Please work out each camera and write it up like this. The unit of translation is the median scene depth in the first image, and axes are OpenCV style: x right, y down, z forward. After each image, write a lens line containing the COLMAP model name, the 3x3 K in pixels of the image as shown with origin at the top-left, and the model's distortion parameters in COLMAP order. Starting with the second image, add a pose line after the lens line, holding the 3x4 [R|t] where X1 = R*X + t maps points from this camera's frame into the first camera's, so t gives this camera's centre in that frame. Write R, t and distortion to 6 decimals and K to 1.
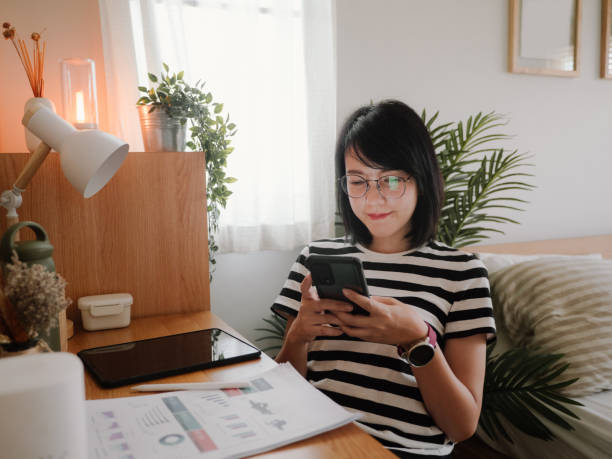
lens RADIAL K [[605.3, 0, 306.0], [0, 605.3, 229.5], [0, 0, 1]] dist [0.029793, -0.022237]
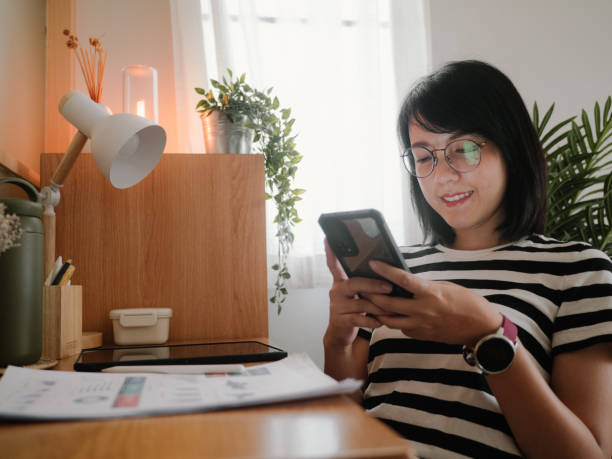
lens RADIAL K [[624.6, 0, 306.0], [0, 624.6, 229.5], [0, 0, 1]] dist [0.020878, -0.001012]
pose [[0.963791, -0.037413, -0.264021, 0.125383], [-0.014715, 0.981138, -0.192746, 0.150516], [0.266252, 0.189652, 0.945062, 0.166788]]
